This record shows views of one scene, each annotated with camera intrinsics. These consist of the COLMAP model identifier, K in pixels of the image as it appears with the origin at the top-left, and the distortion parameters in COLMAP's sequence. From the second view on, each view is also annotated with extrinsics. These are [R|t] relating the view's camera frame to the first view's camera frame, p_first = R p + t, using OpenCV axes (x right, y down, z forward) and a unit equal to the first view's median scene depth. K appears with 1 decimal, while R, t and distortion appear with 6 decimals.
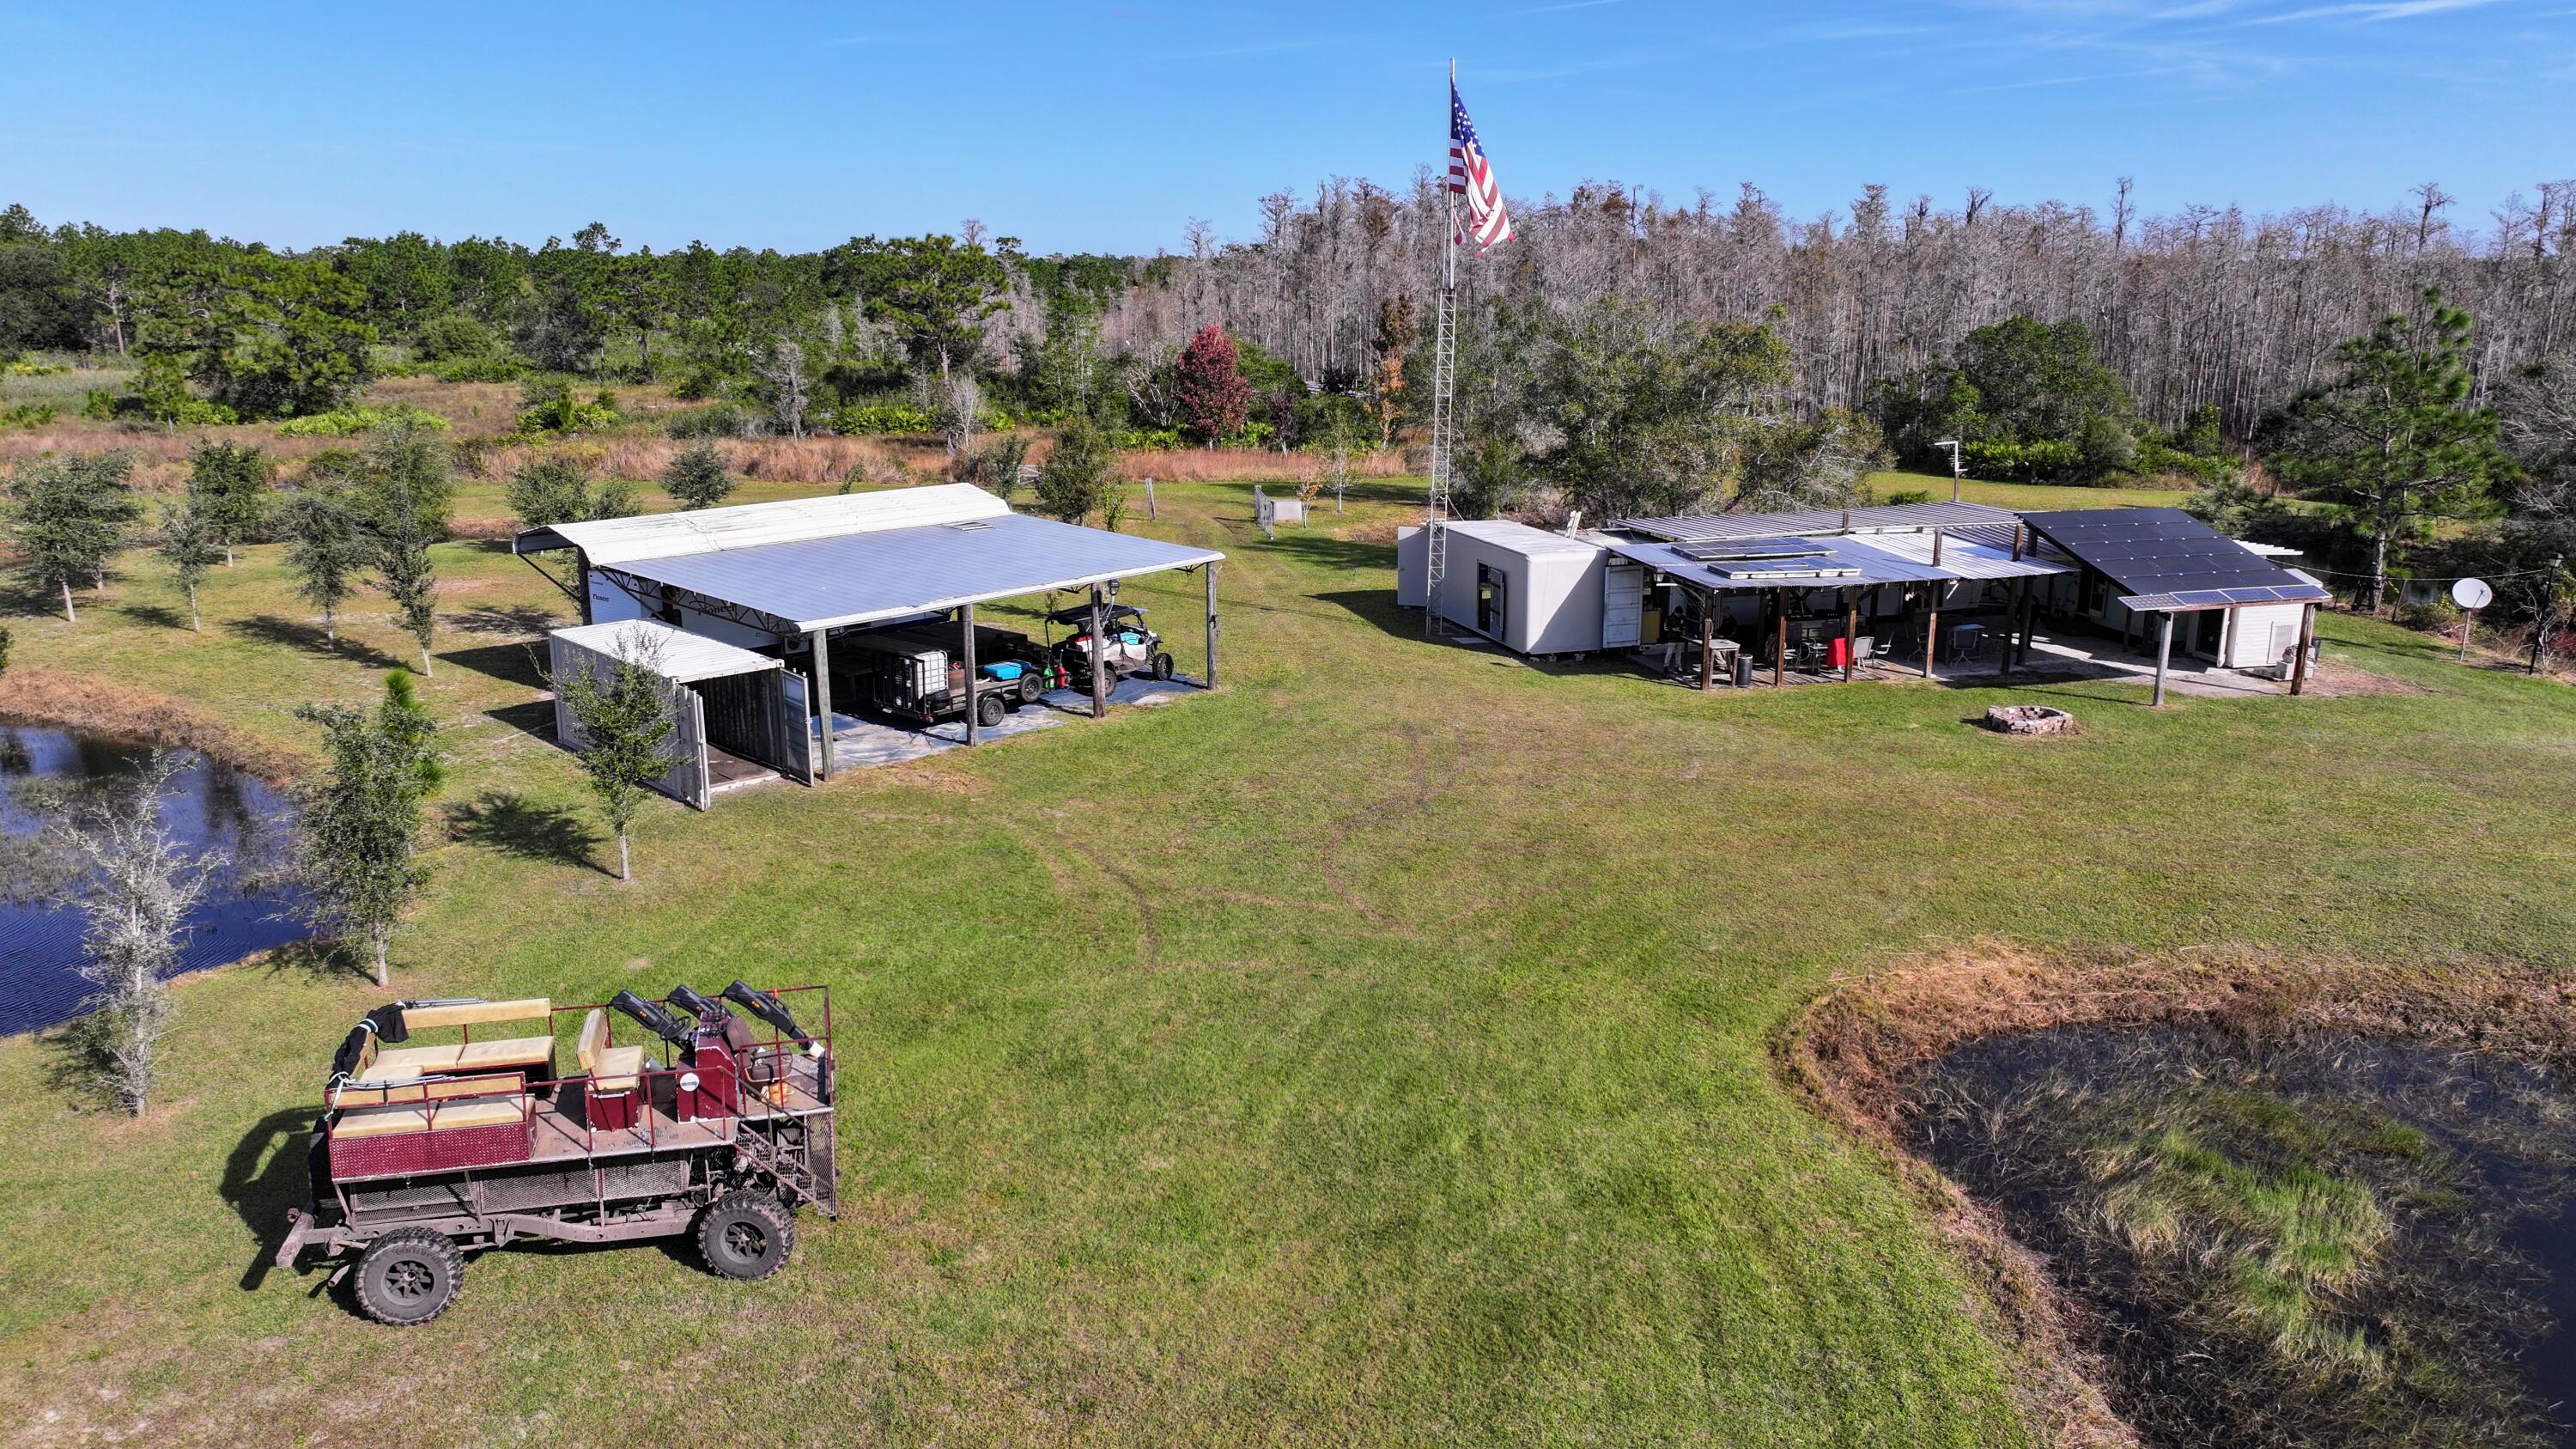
lens RADIAL K [[1838.3, 0, 1288.0], [0, 1838.3, 724.5], [0, 0, 1]] dist [0.011257, 0.010577]
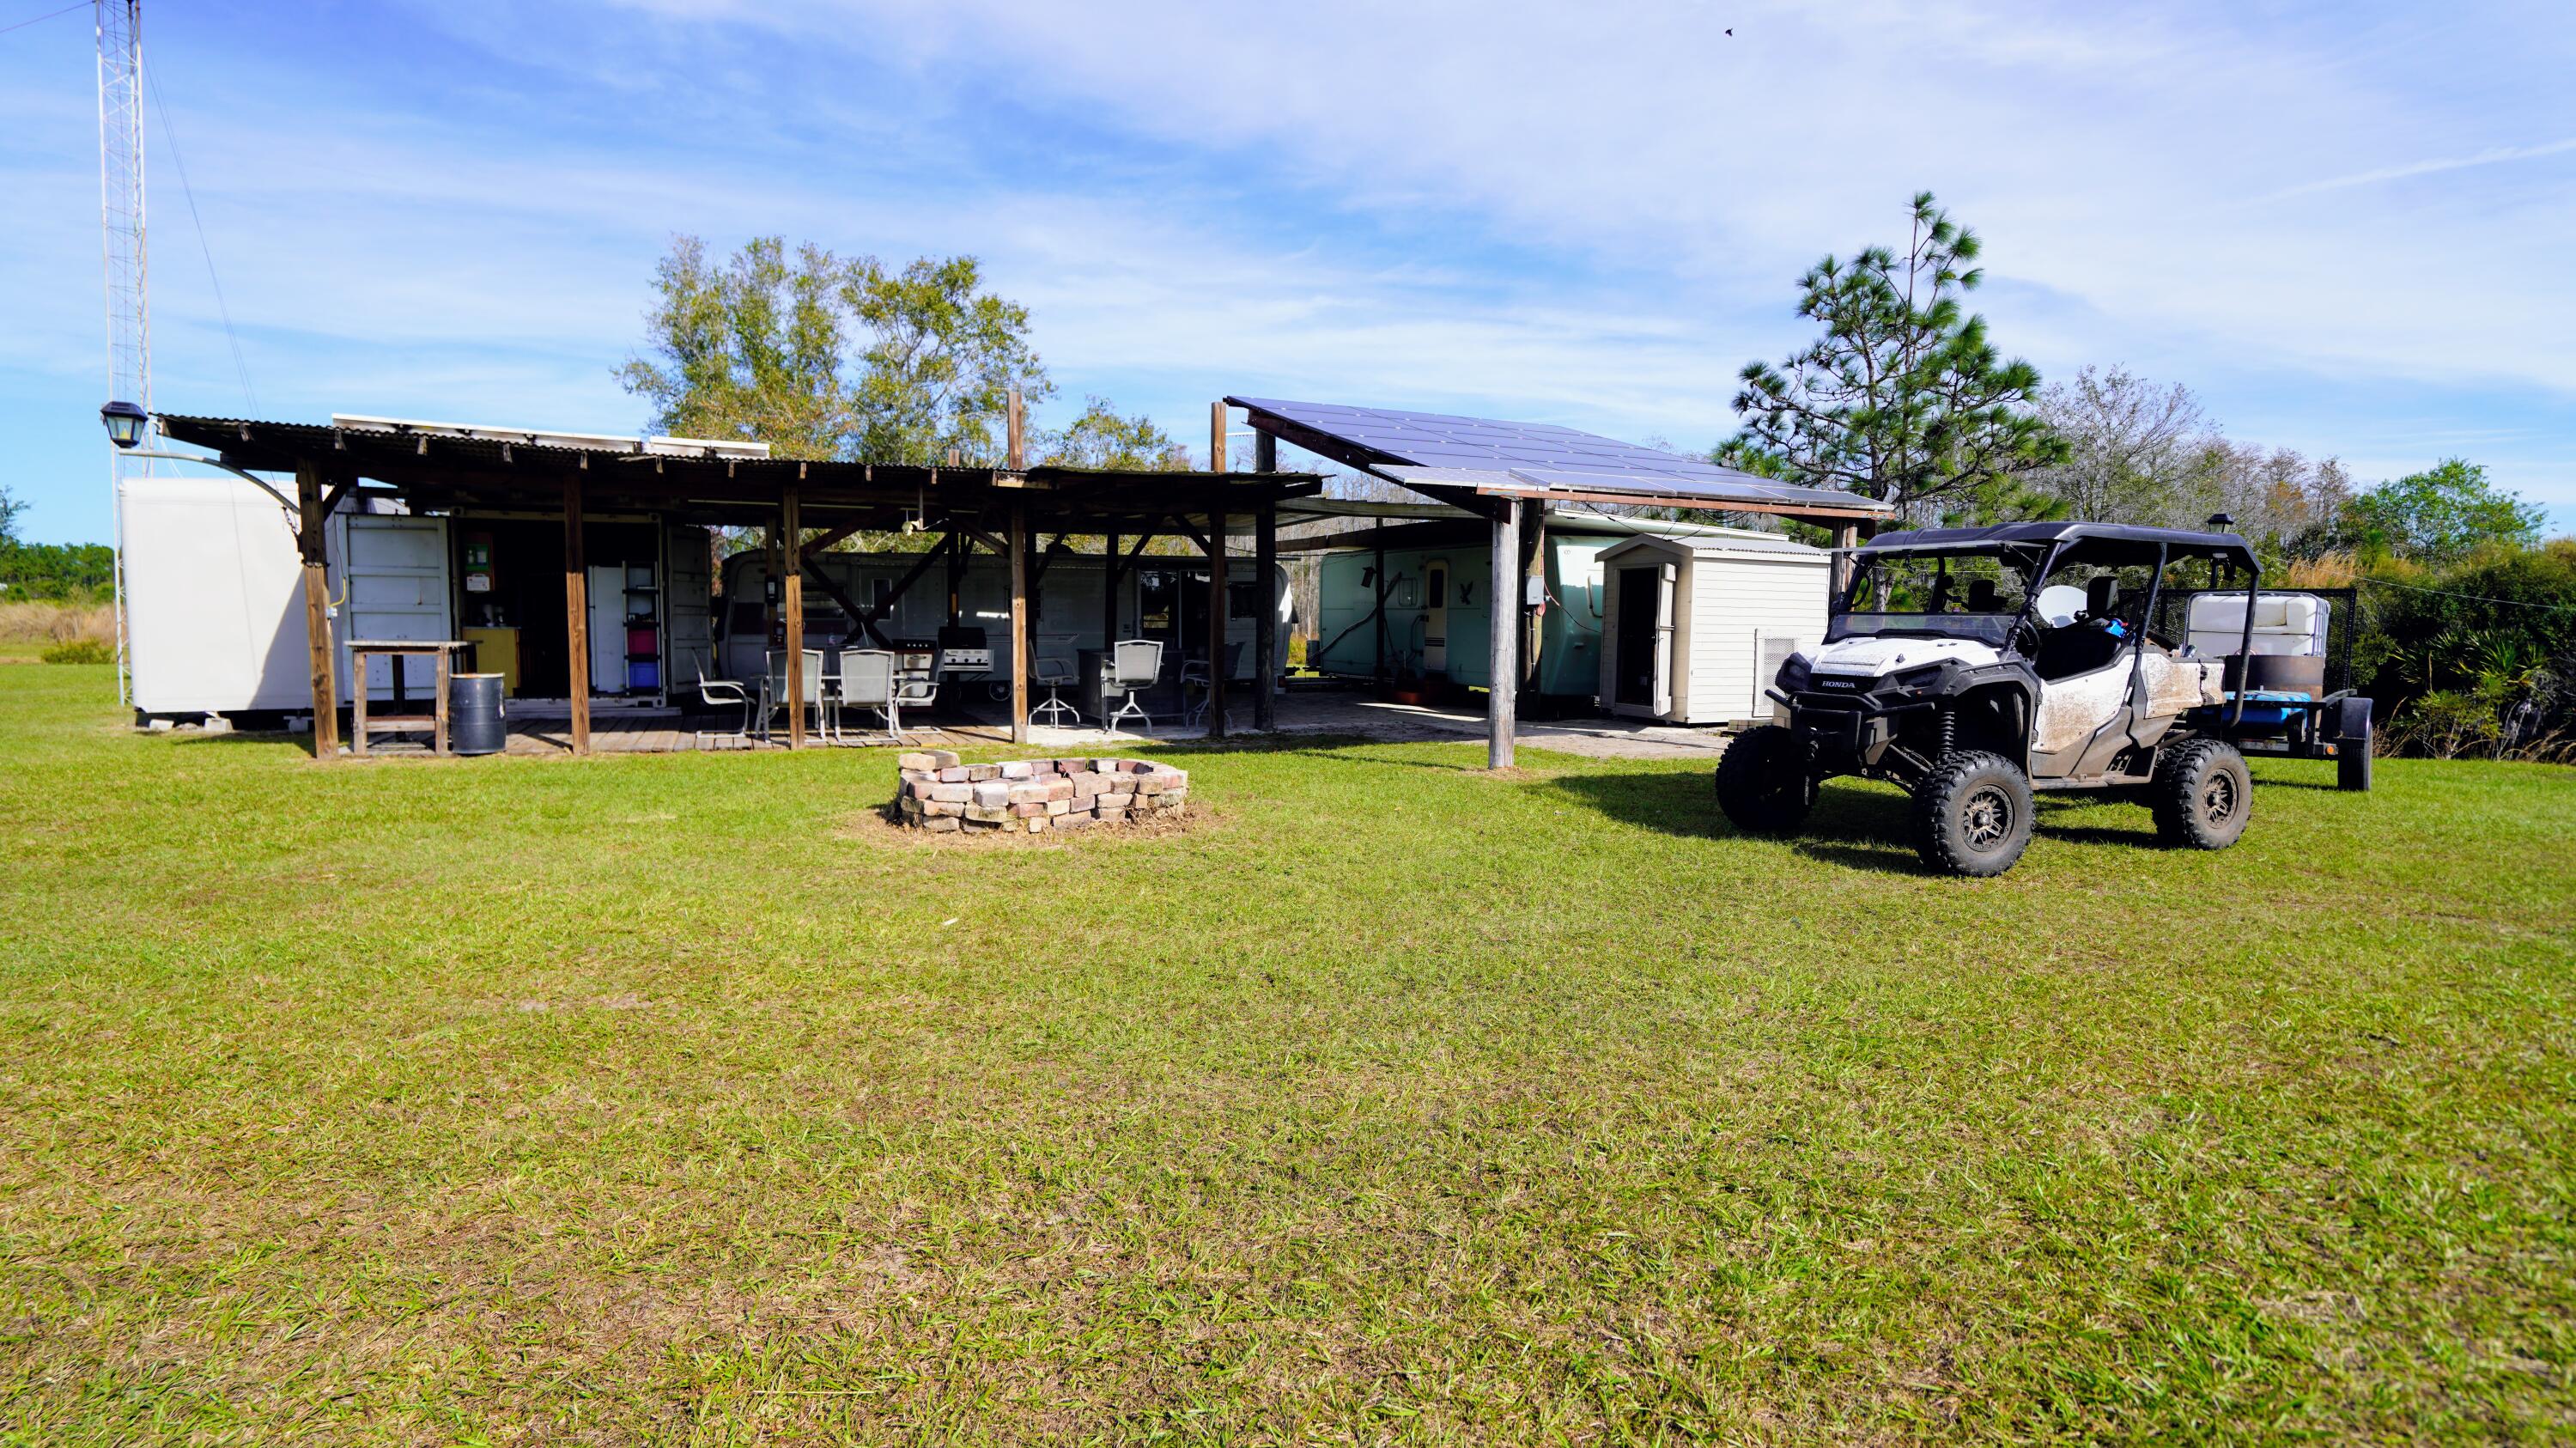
lens RADIAL K [[1265.6, 0, 1284.1], [0, 1265.6, 723.1], [0, 0, 1]] dist [-0.058291, 0.029348]
pose [[0.988216, -0.003566, 0.153022, 0.322438], [0.027948, 0.987127, -0.157479, 0.015220], [-0.150490, 0.159900, 0.975595, 0.628556]]
